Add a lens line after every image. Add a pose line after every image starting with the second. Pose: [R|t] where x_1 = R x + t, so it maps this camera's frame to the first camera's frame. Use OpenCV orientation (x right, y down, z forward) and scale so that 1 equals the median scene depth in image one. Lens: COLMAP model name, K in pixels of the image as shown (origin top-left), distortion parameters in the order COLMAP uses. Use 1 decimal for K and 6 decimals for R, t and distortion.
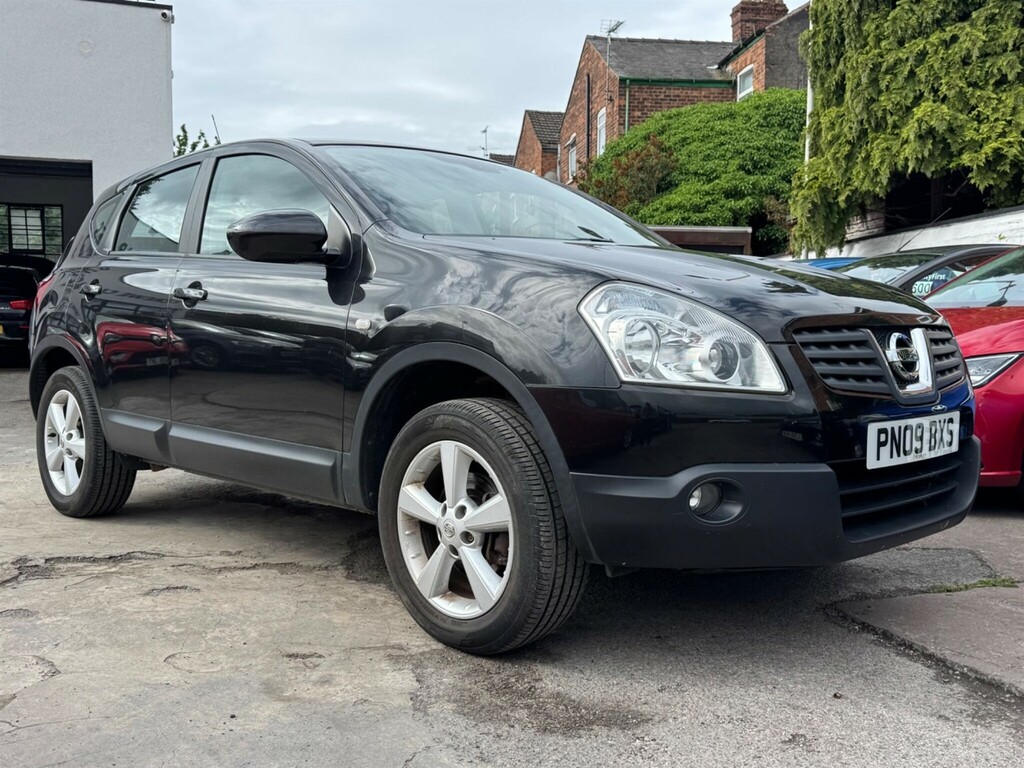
lens RADIAL K [[1044.7, 0, 487.0], [0, 1044.7, 403.5], [0, 0, 1]] dist [0.092599, -0.162489]
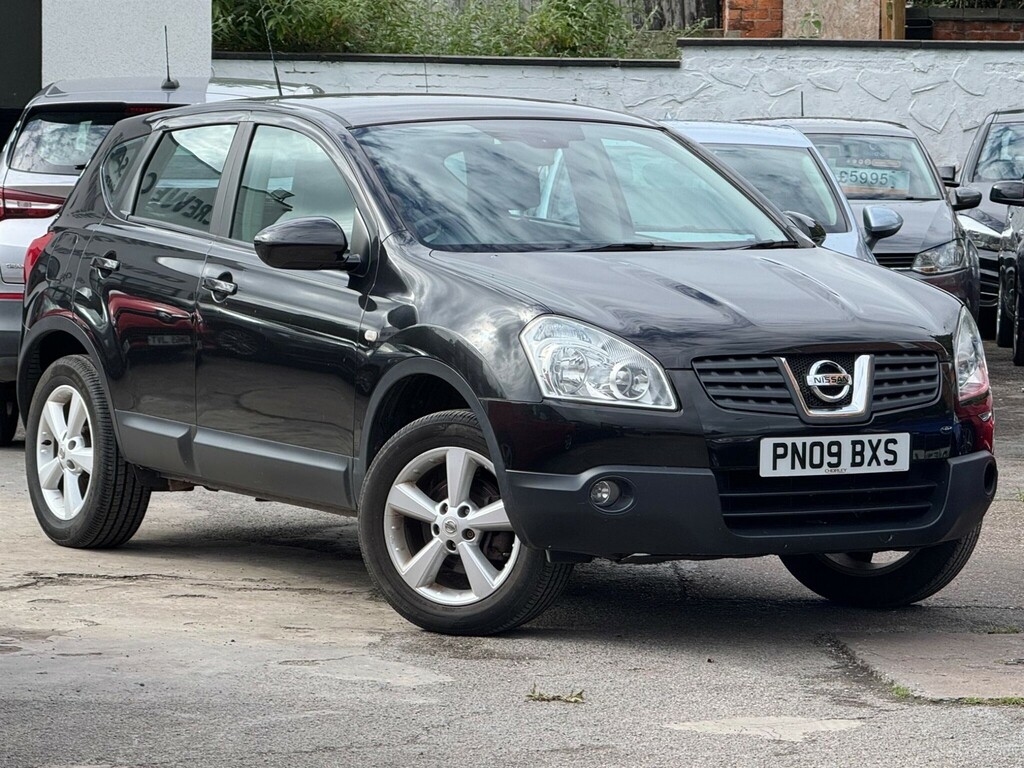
lens RADIAL K [[3838.5, 0, 511.5], [0, 3838.5, 383.1], [0, 0, 1]] dist [0.086769, 0.536479]
pose [[0.977552, 0.025796, -0.209108, 0.884239], [-0.028395, 0.999552, -0.009433, 0.005029], [0.208771, 0.015159, 0.977847, -2.934061]]
